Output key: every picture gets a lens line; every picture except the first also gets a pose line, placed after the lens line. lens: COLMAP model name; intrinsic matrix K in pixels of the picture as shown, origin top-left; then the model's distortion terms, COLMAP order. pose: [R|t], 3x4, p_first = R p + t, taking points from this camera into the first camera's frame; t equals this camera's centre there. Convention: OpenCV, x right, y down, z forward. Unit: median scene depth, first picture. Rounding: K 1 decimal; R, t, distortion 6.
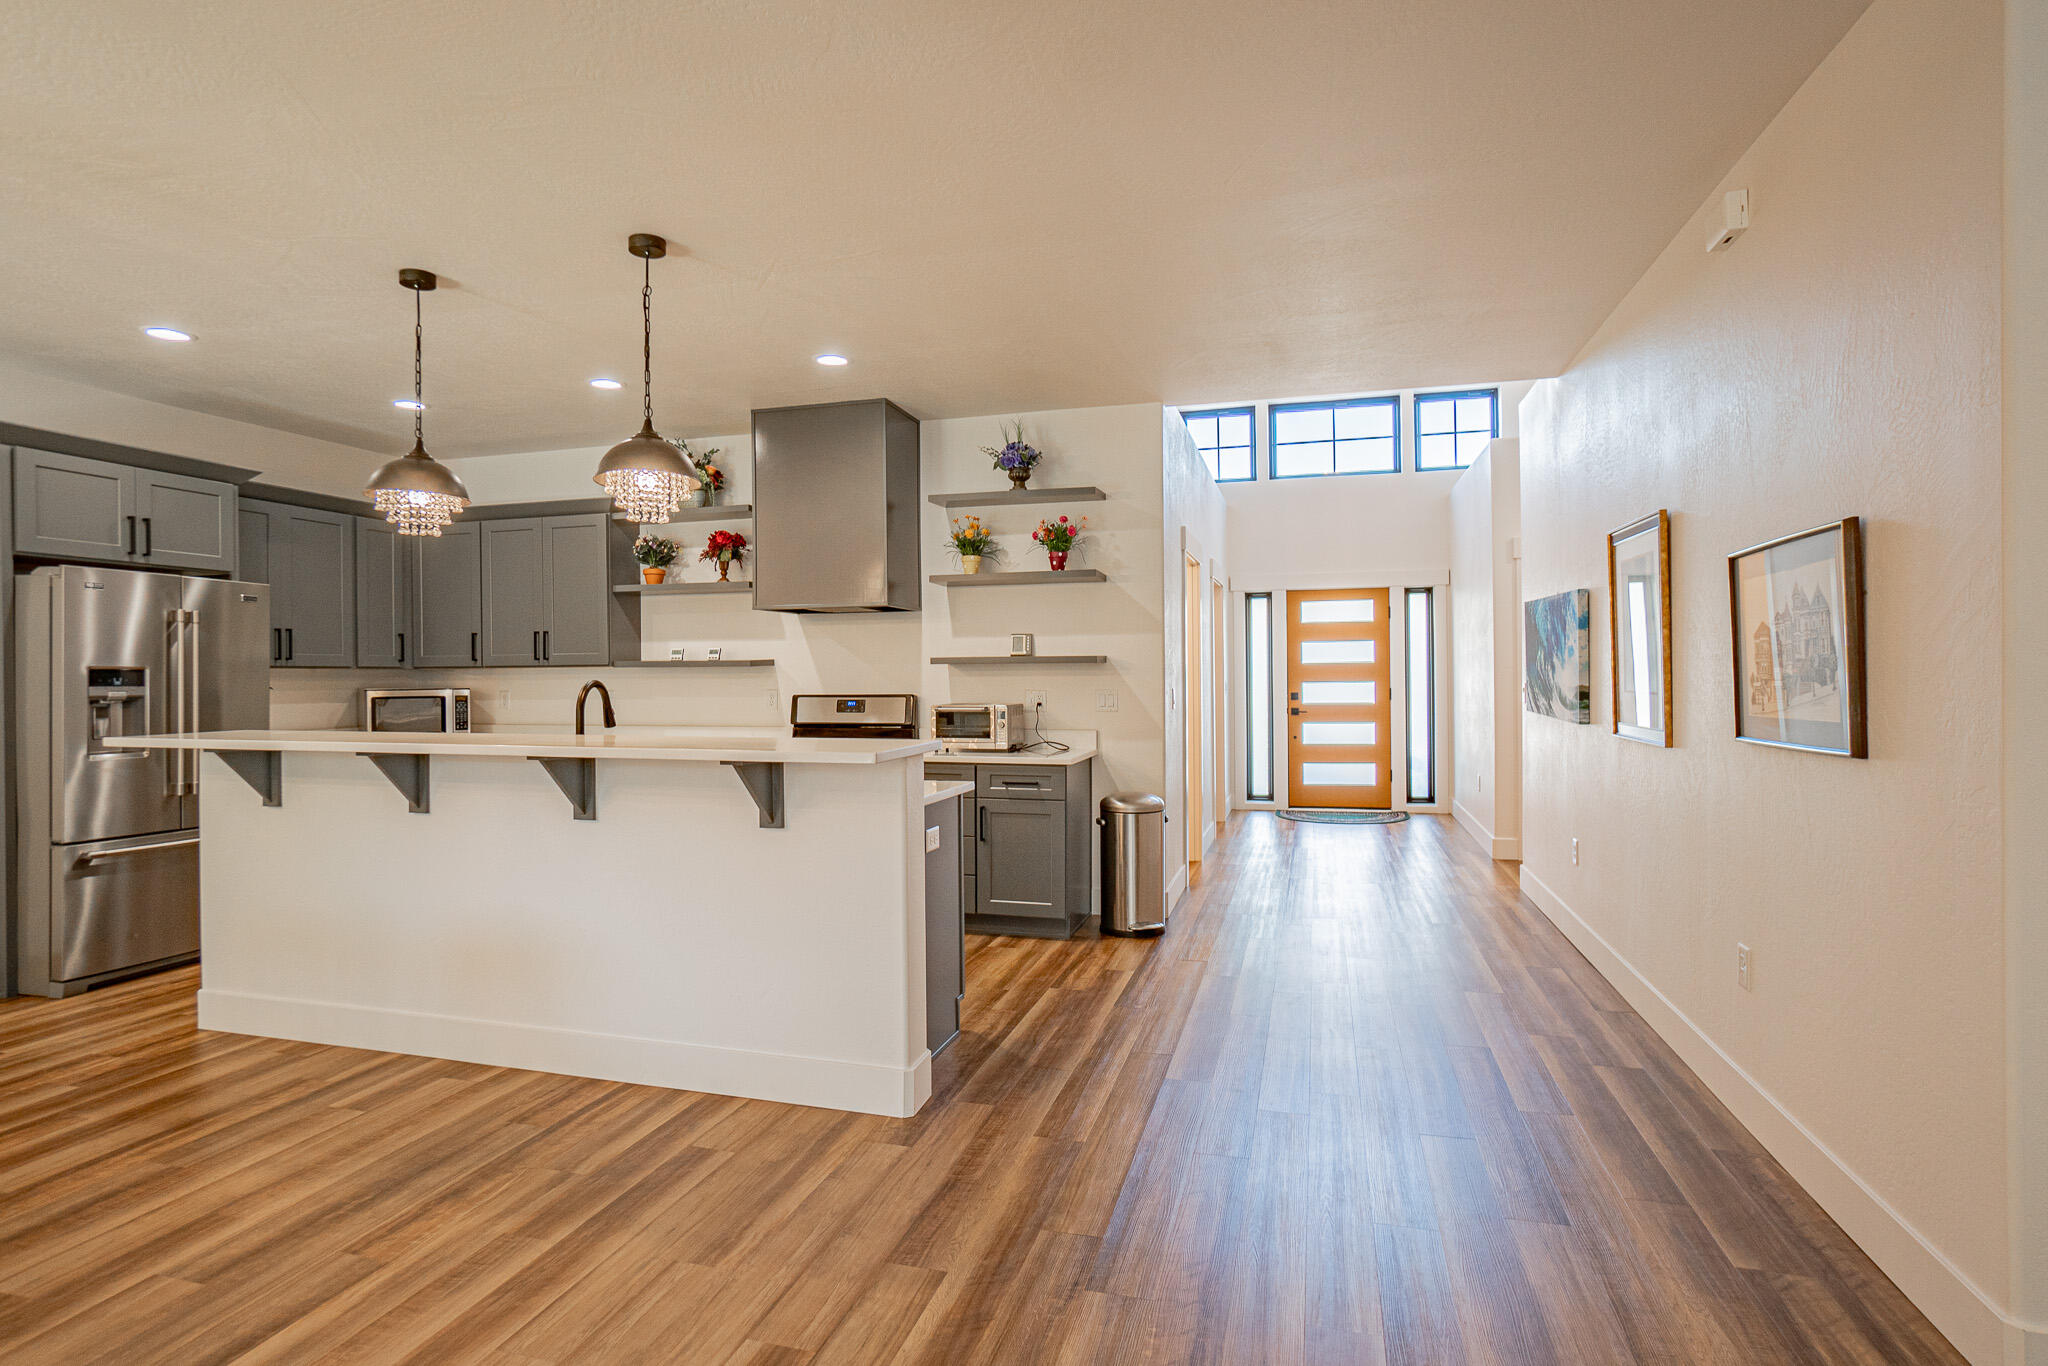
lens RADIAL K [[1061.2, 0, 1020.3], [0, 1061.2, 681.7], [0, 0, 1]] dist [-0.045642, 0.022547]
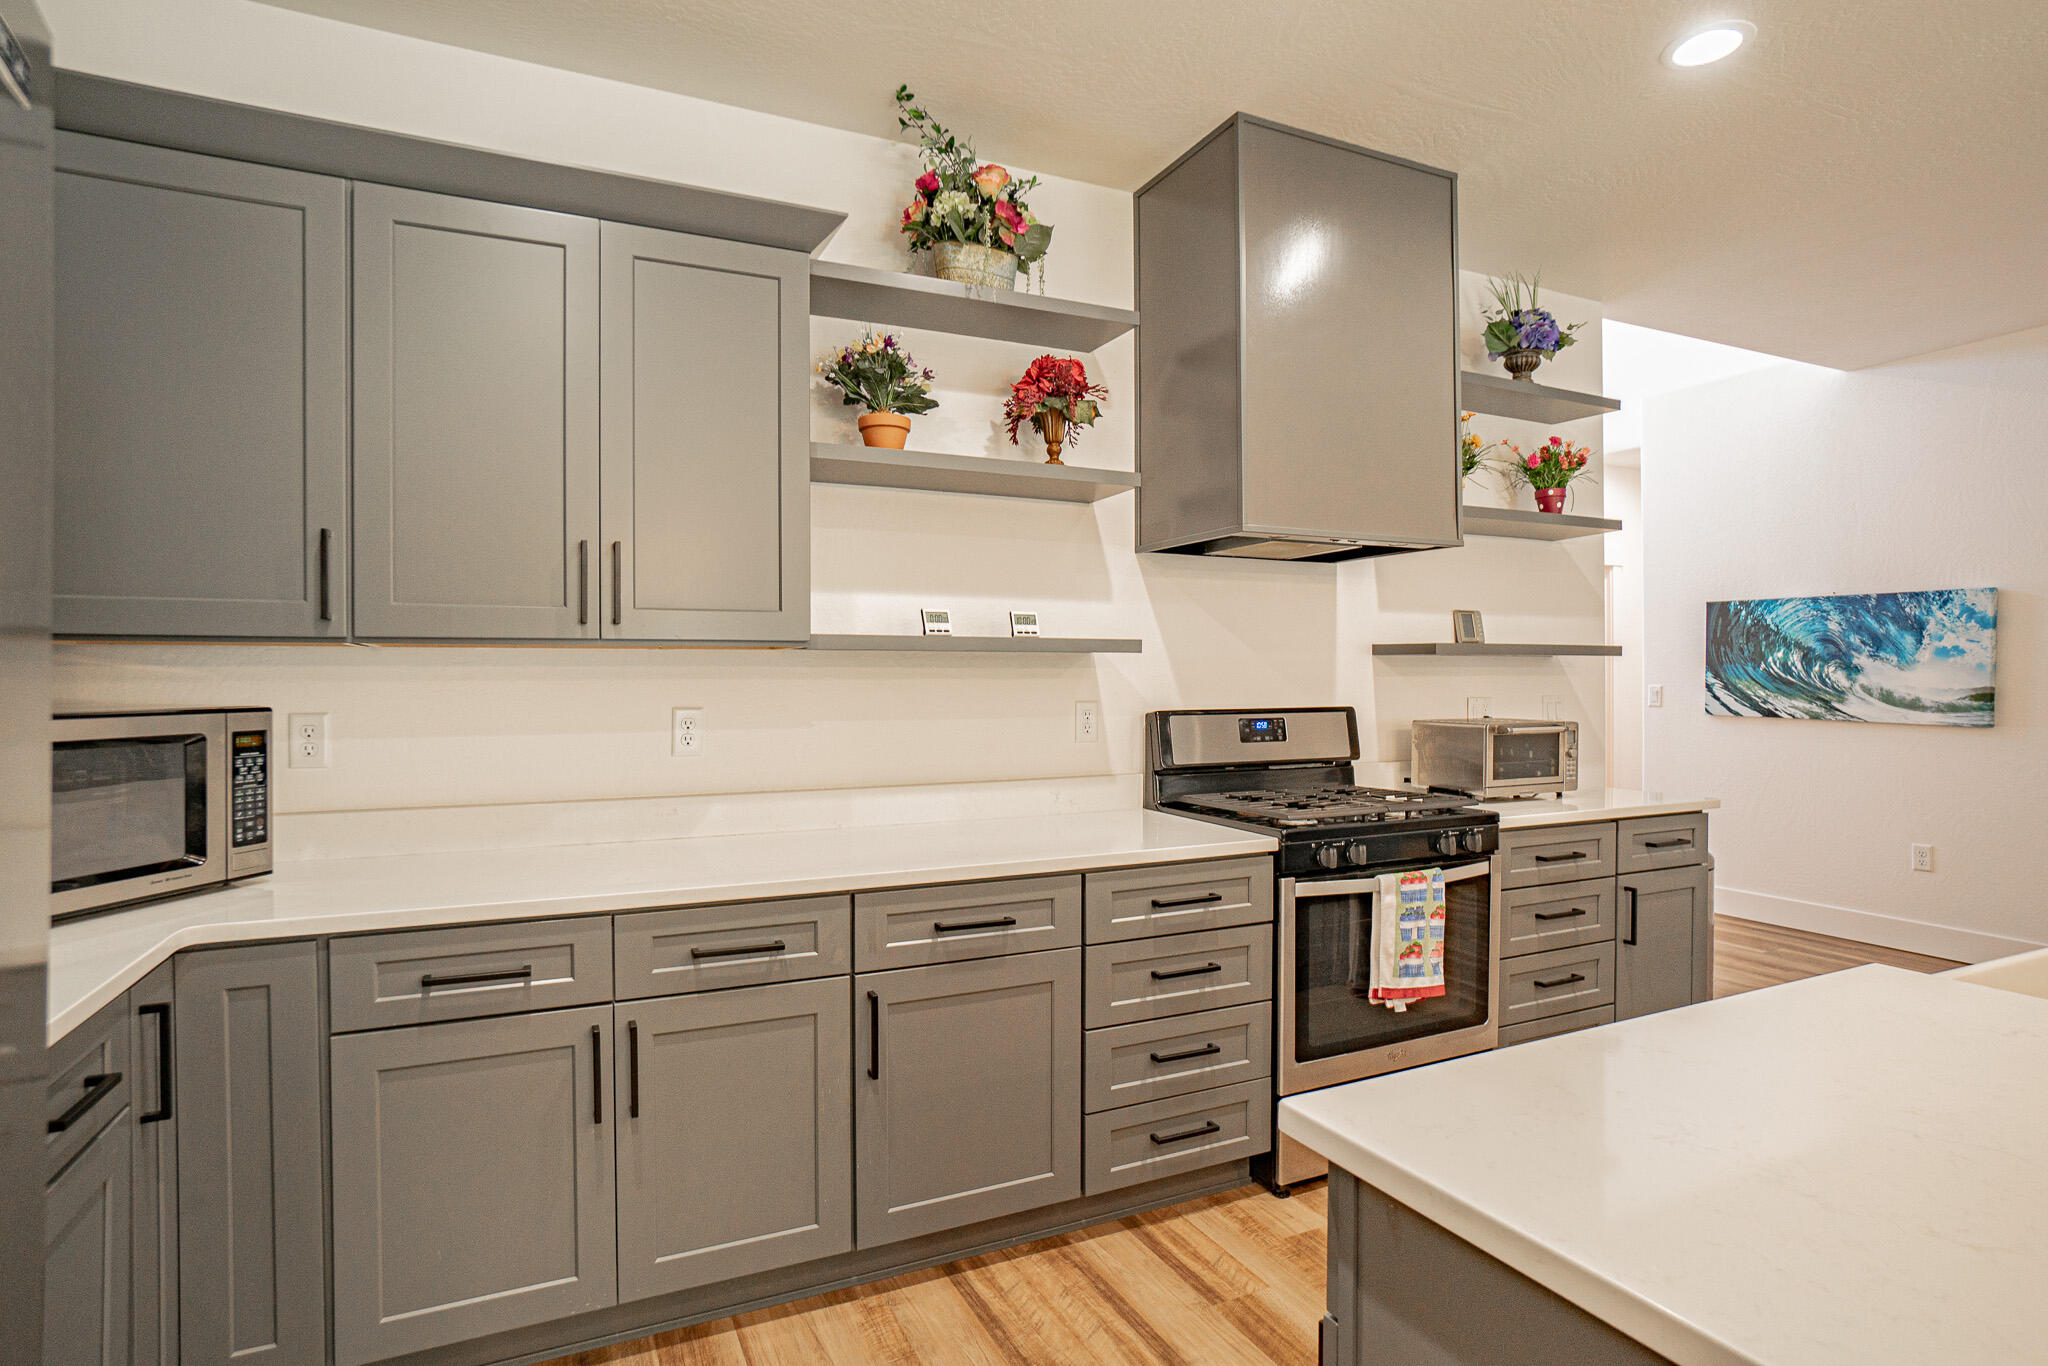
lens RADIAL K [[1061.2, 0, 980.3], [0, 1061.2, 698.0], [0, 0, 1]] dist [-0.045642, 0.022547]
pose [[0.758379, -0.011628, 0.651710, -0.703830], [-0.000626, 0.999827, 0.018567, -0.003399], [-0.651813, -0.014489, 0.758241, 0.777025]]
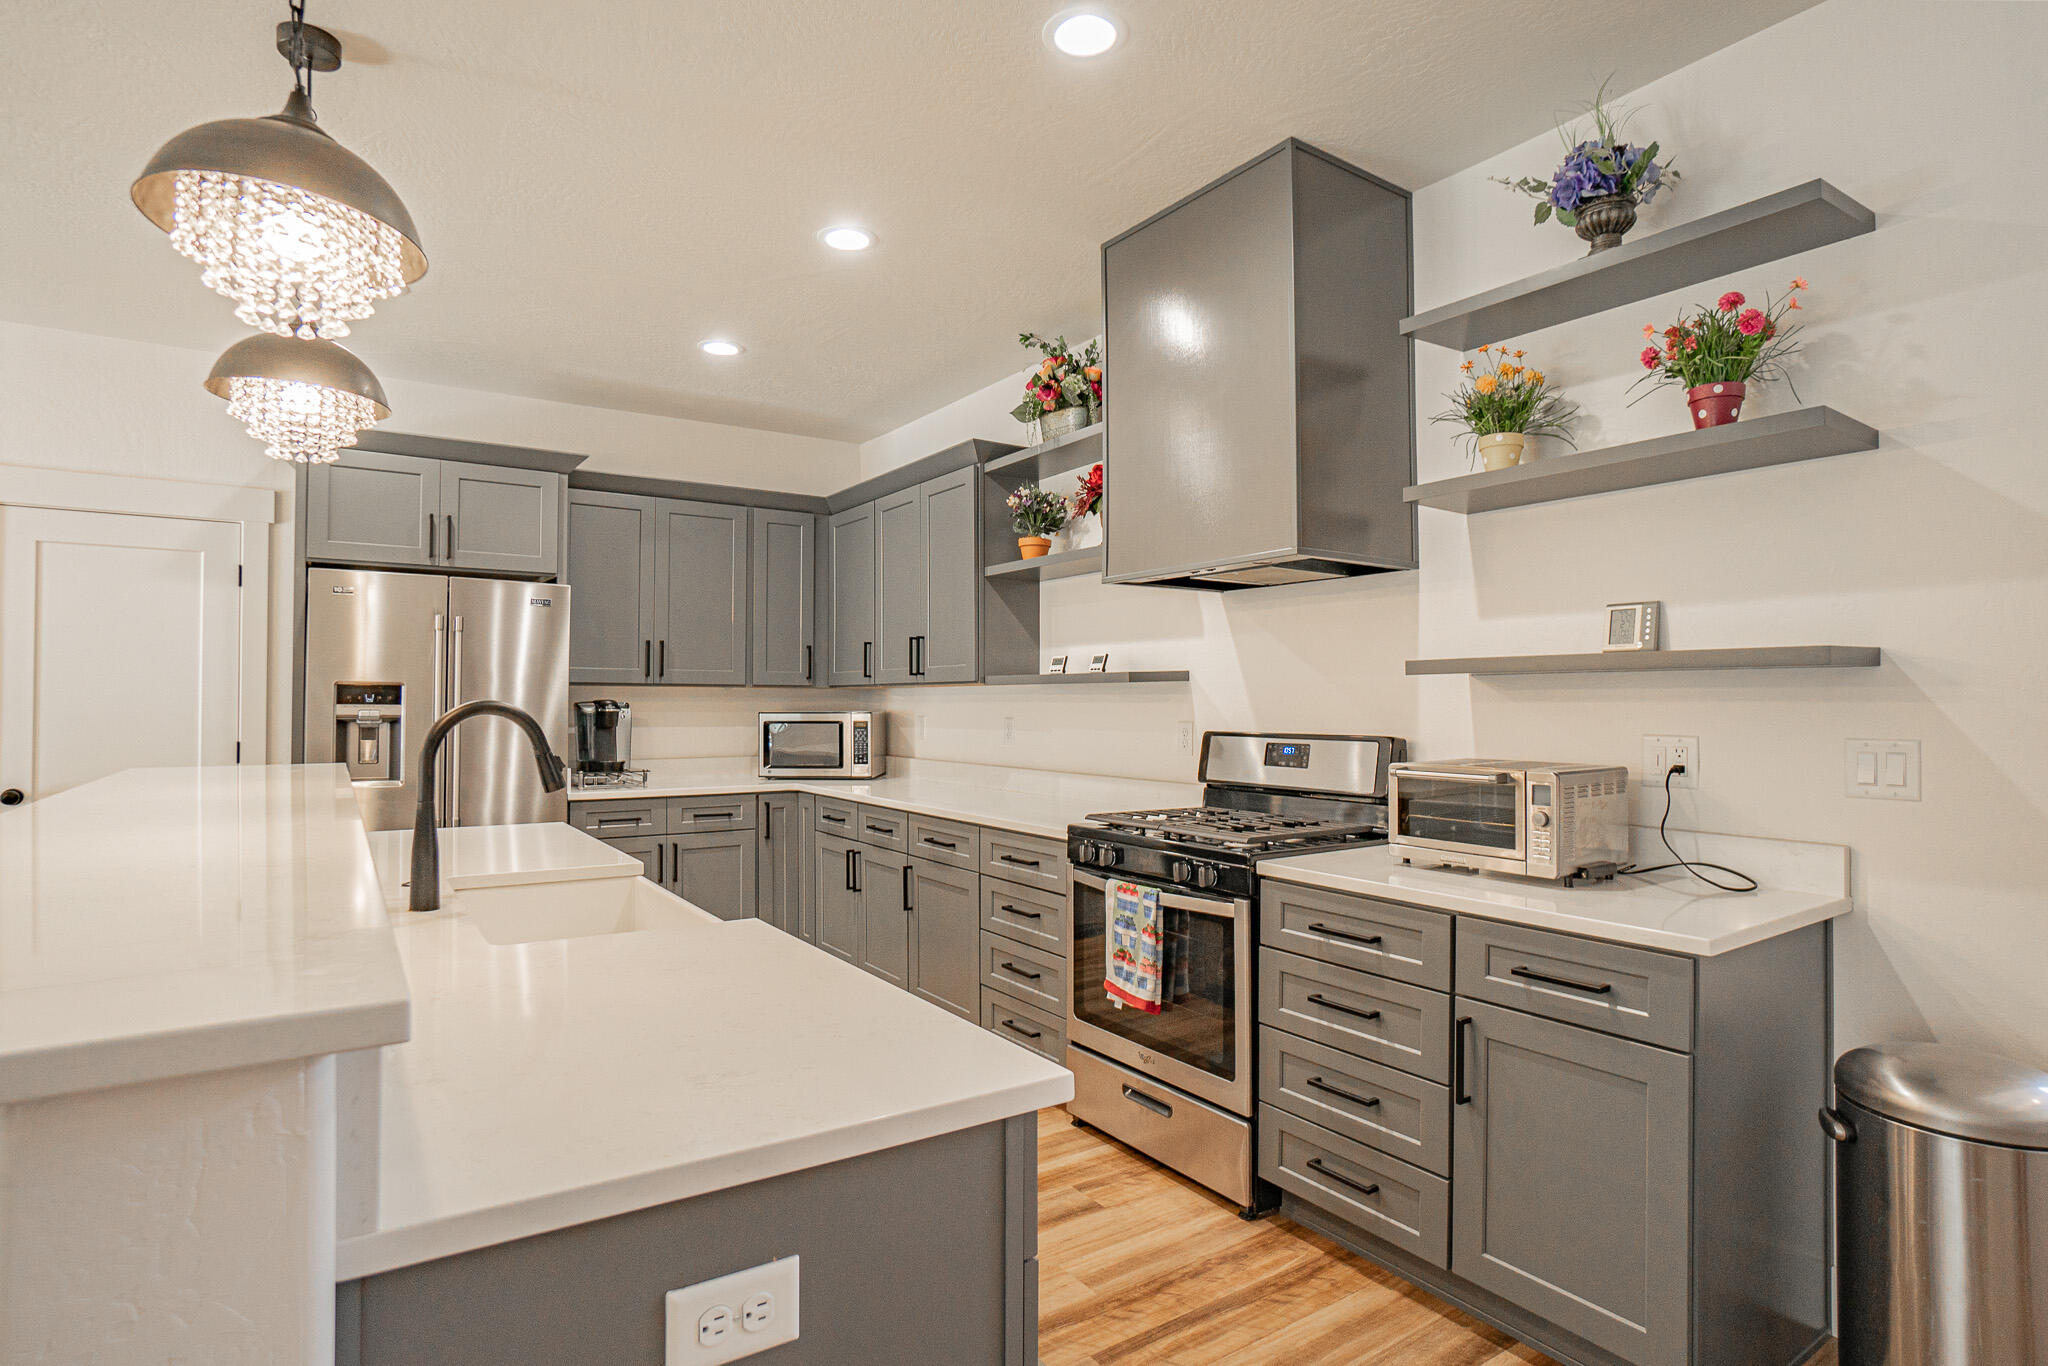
lens RADIAL K [[1061.2, 0, 1003.0], [0, 1061.2, 681.2], [0, 0, 1]] dist [-0.045642, 0.022547]
pose [[0.757293, -0.005484, -0.653052, 0.092281], [-0.010251, 0.999742, -0.020282, -0.002263], [0.652995, 0.022054, 0.757041, 0.567275]]
